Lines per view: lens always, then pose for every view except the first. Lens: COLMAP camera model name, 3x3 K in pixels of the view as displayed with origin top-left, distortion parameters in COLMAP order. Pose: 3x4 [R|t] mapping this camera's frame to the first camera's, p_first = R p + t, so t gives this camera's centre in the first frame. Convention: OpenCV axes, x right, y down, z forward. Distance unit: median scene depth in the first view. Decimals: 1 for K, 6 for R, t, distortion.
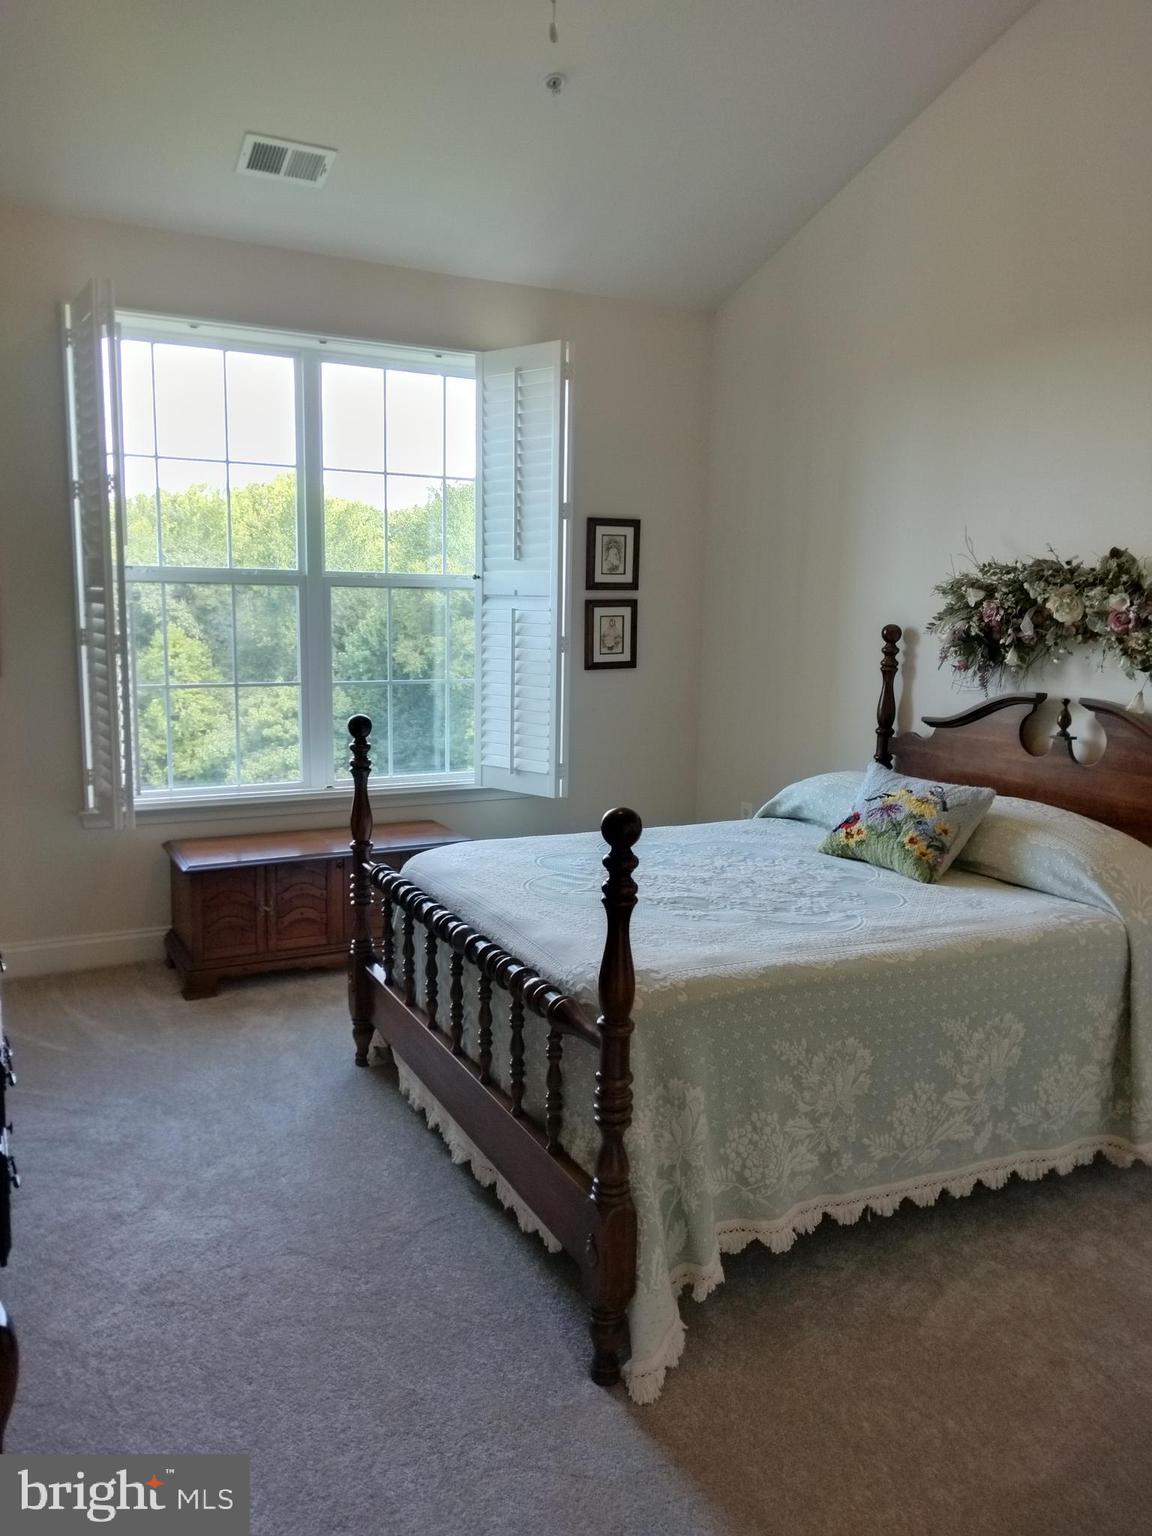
lens RADIAL K [[1127.8, 0, 546.8], [0, 1127.8, 766.8], [0, 0, 1]] dist [0.081734, -0.131550]
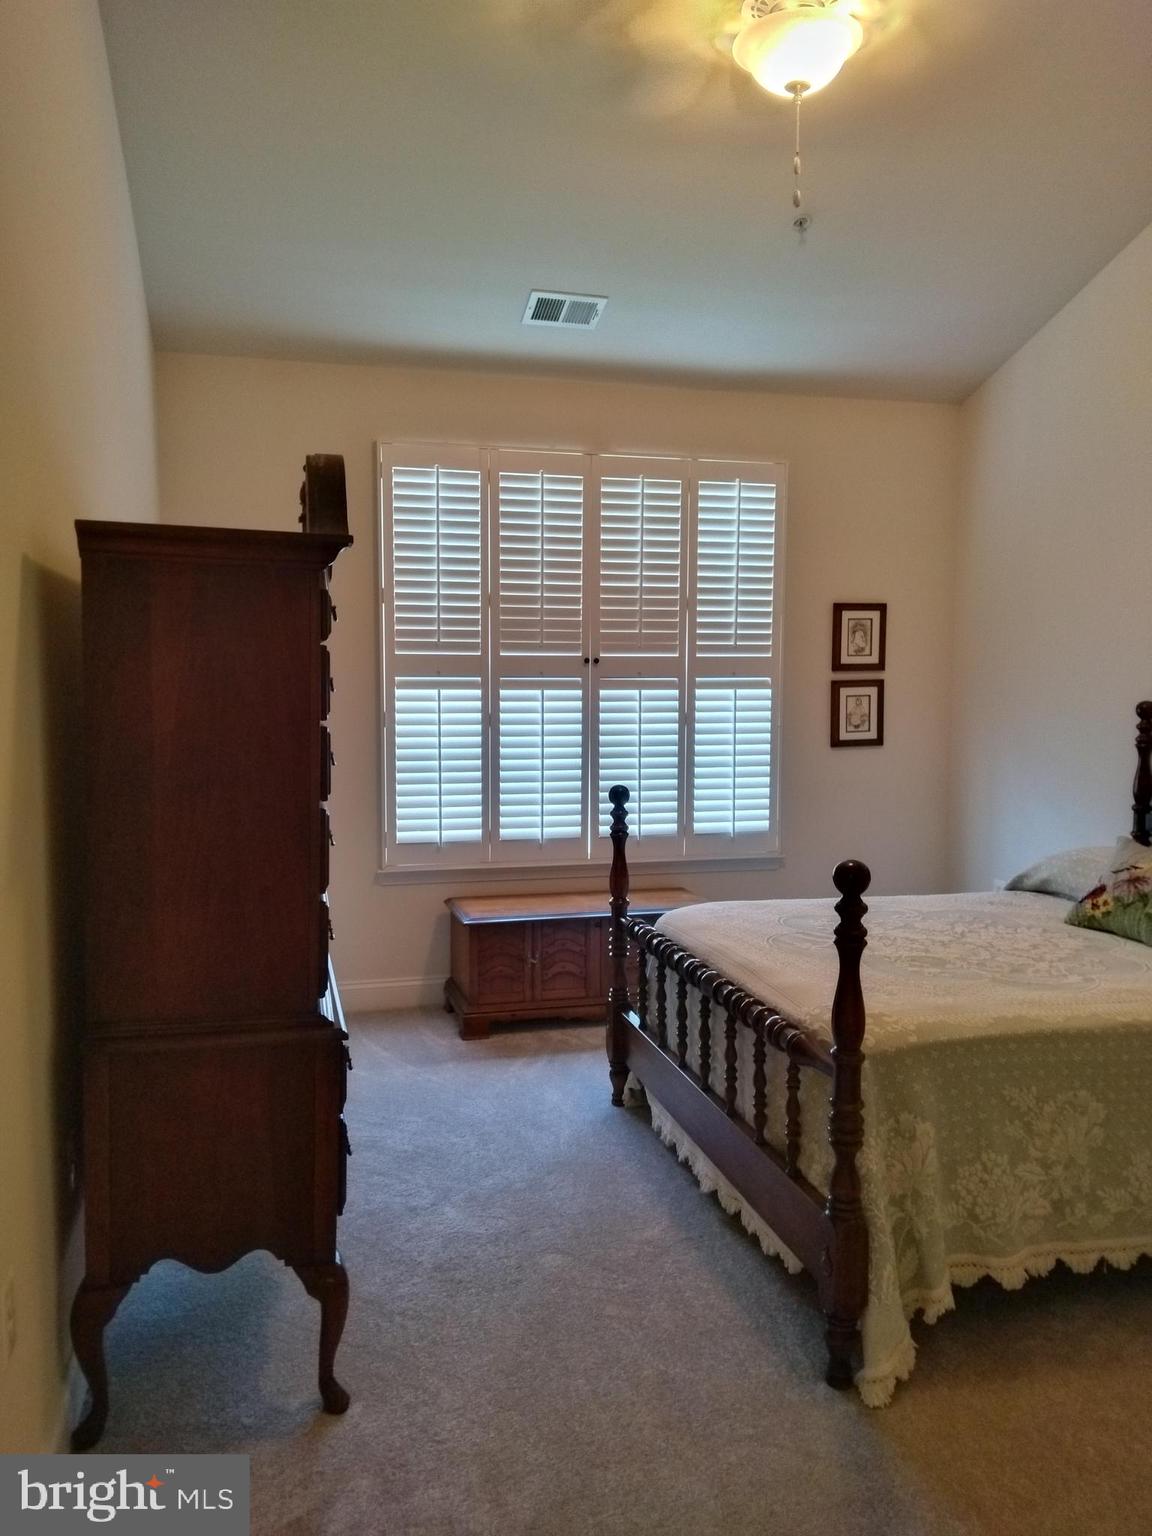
lens RADIAL K [[1112.9, 0, 553.2], [0, 1112.9, 768.2], [0, 0, 1]] dist [0.059194, -0.100301]
pose [[0.976673, 0.002468, -0.214719, 0.010149], [-0.017655, 0.997471, -0.068841, 0.019257], [0.214006, 0.071026, 0.974247, -0.123049]]
